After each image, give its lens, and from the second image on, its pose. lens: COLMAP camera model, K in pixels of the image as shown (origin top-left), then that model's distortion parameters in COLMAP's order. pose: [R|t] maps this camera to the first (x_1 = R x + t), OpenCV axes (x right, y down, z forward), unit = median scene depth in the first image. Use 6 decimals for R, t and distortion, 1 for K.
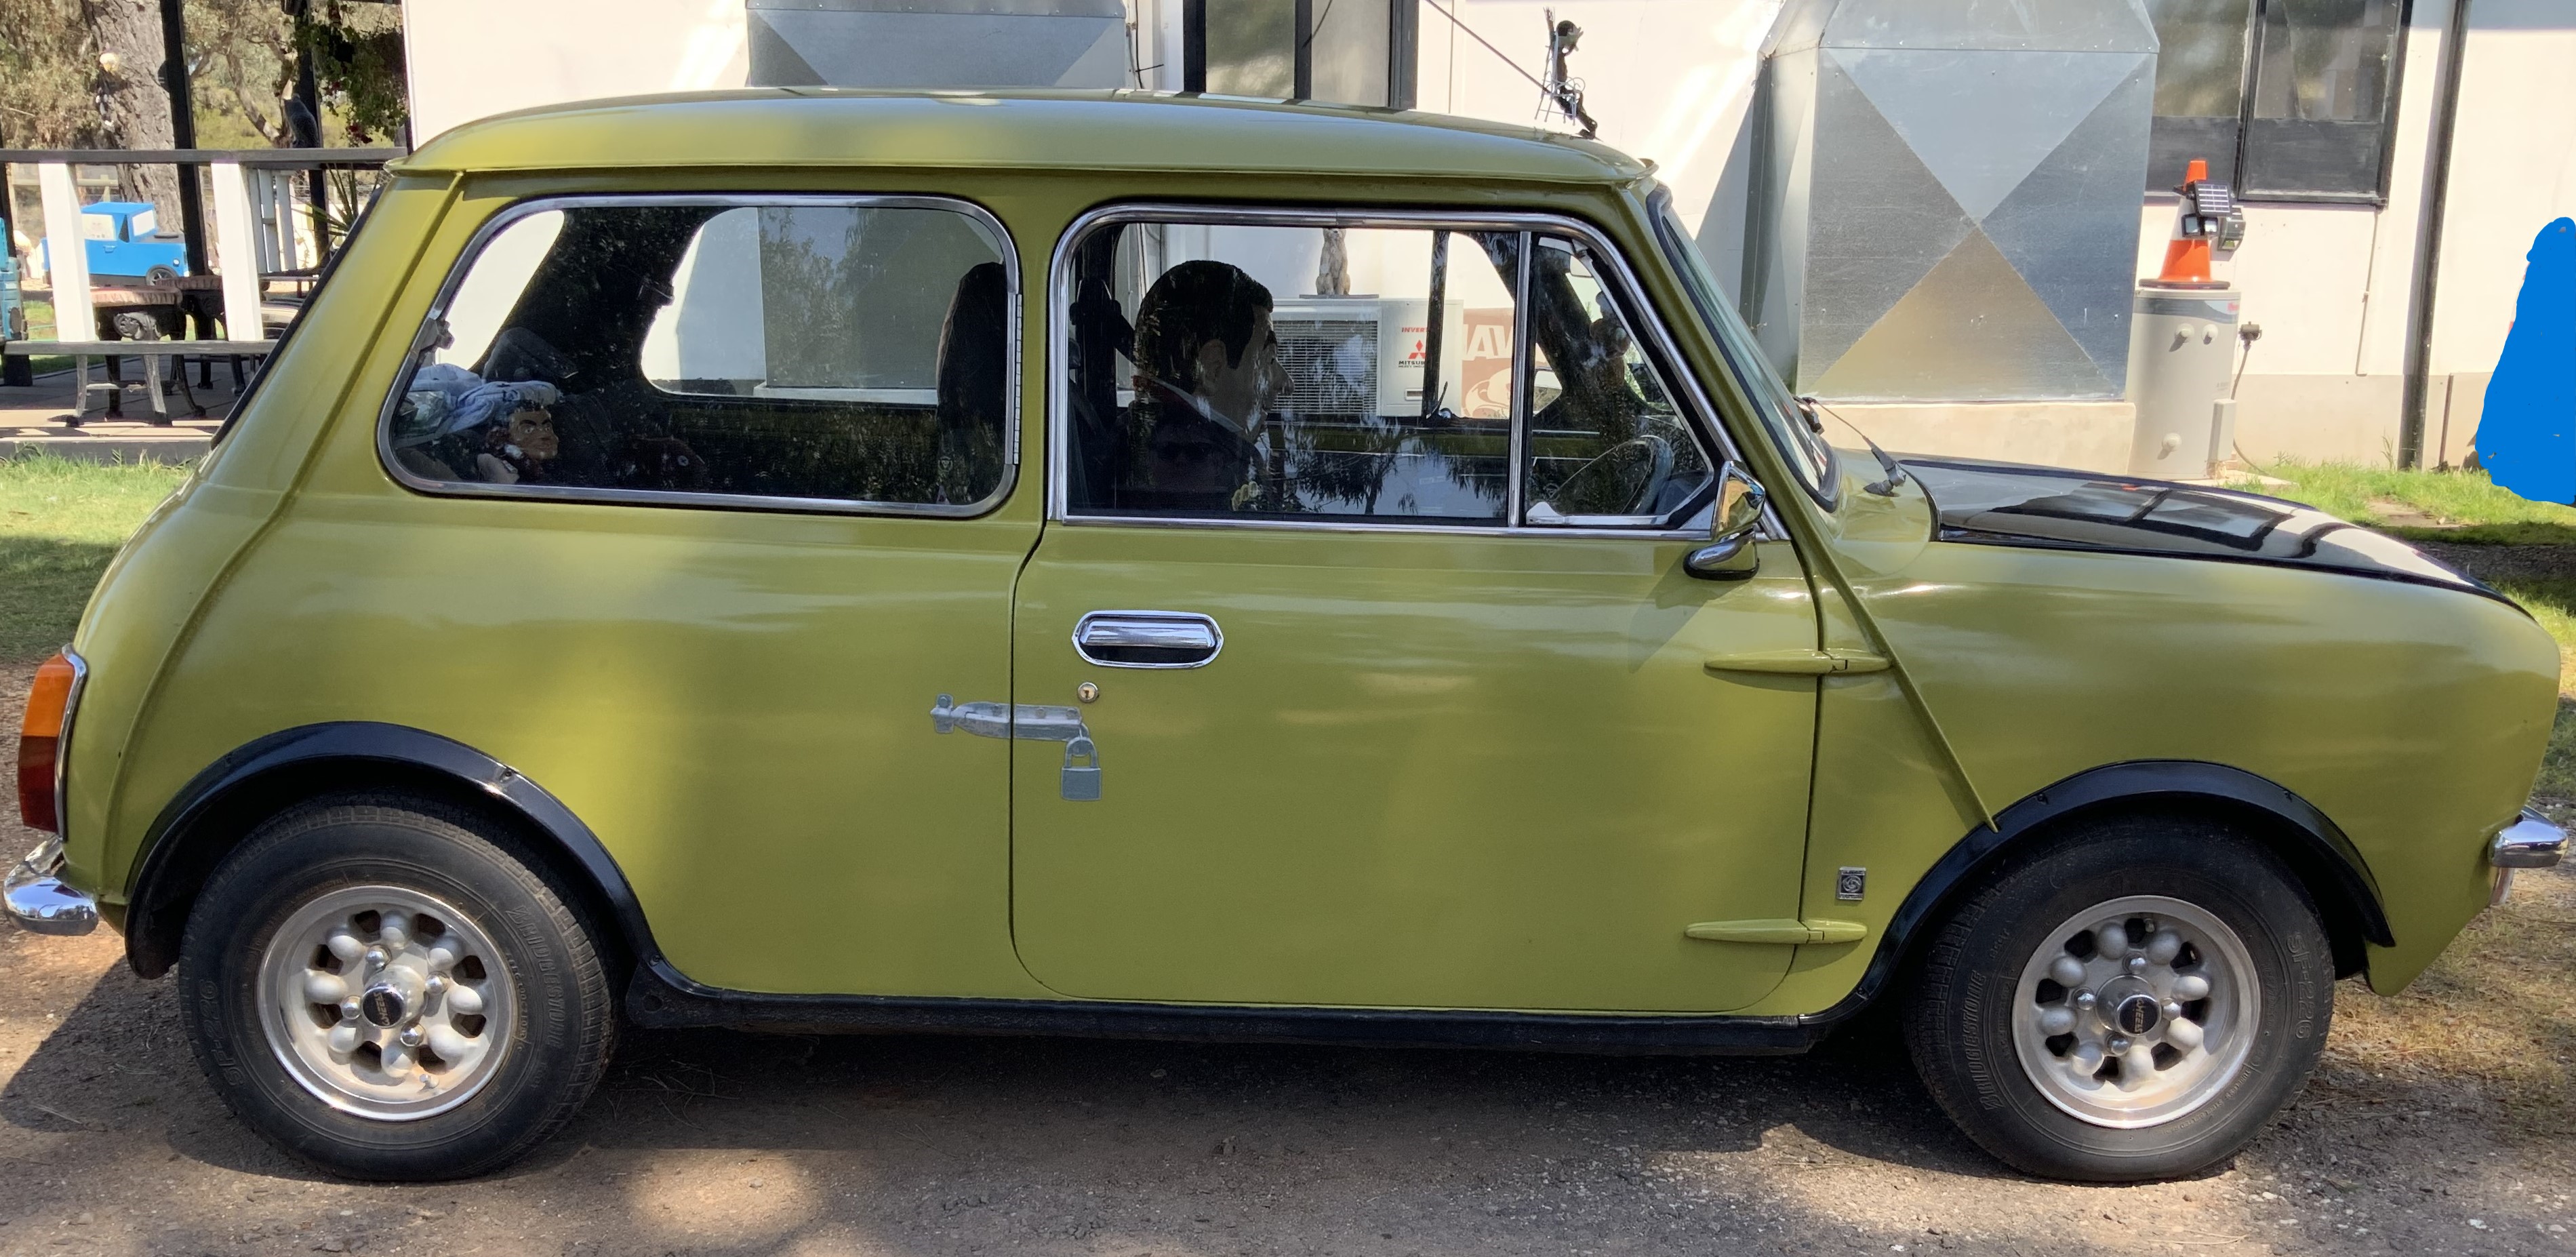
lens RADIAL K [[1939.0, 0, 1363.7], [0, 1939.0, 629.6], [0, 0, 1]] dist [0.003970, -0.008219]
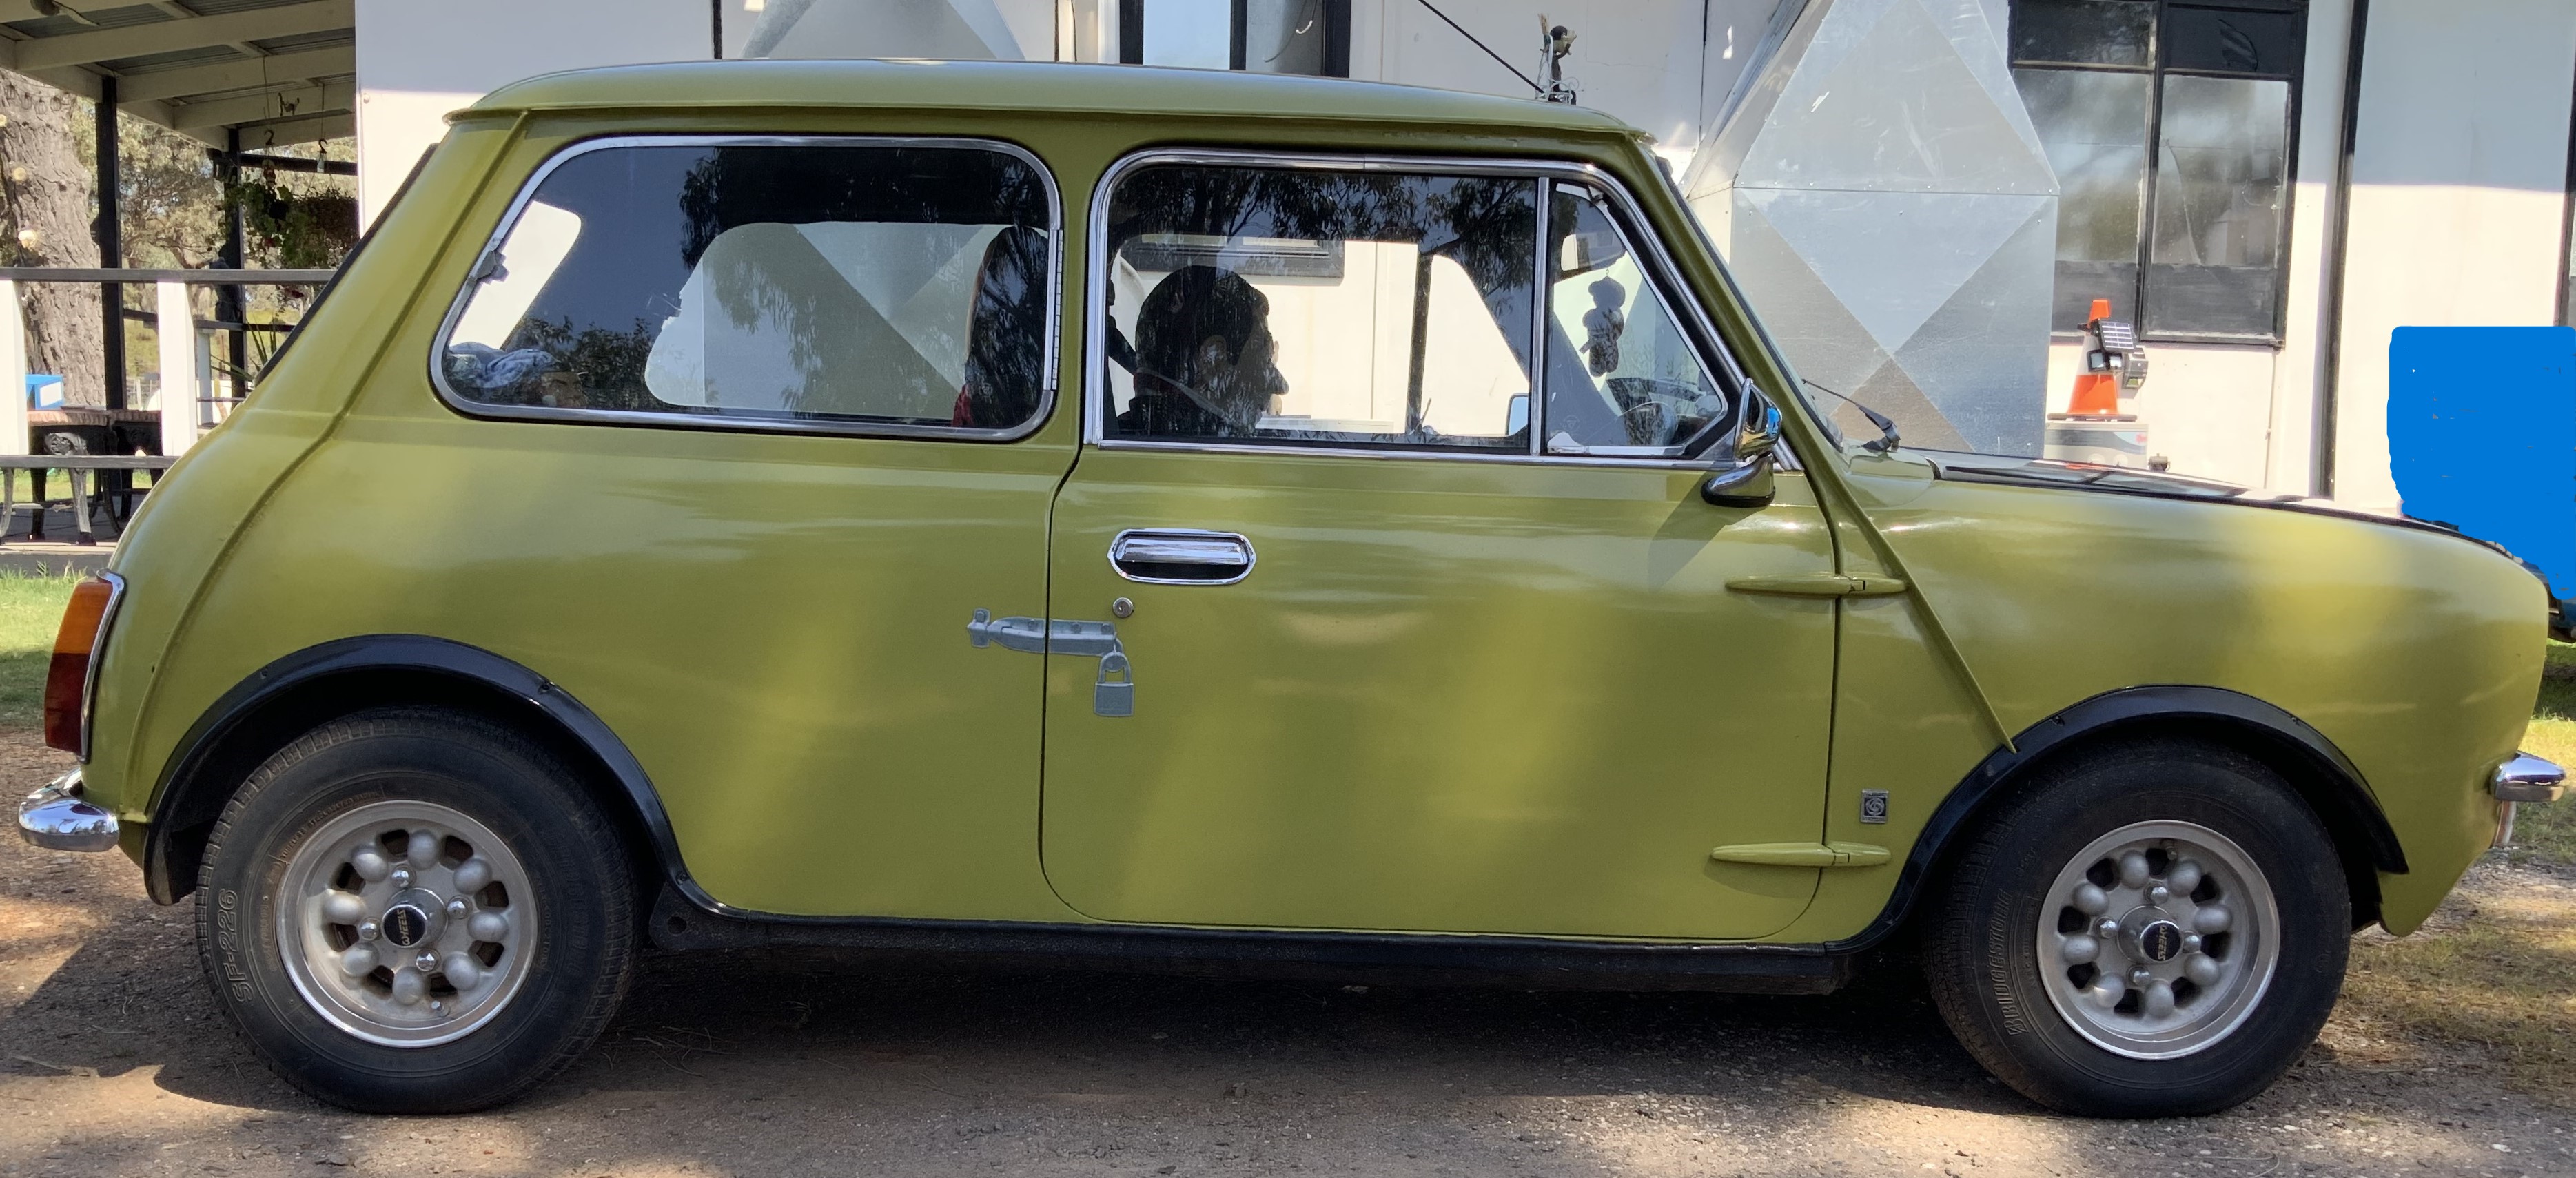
lens RADIAL K [[1943.0, 0, 1288.0], [0, 1943.0, 589.0], [0, 0, 1]] dist [0.007661, 0.007989]
pose [[0.999881, 0.004346, 0.014792, -0.067620], [-0.002589, 0.993155, -0.116771, 0.135090], [-0.015198, 0.116719, 0.993049, -0.014527]]
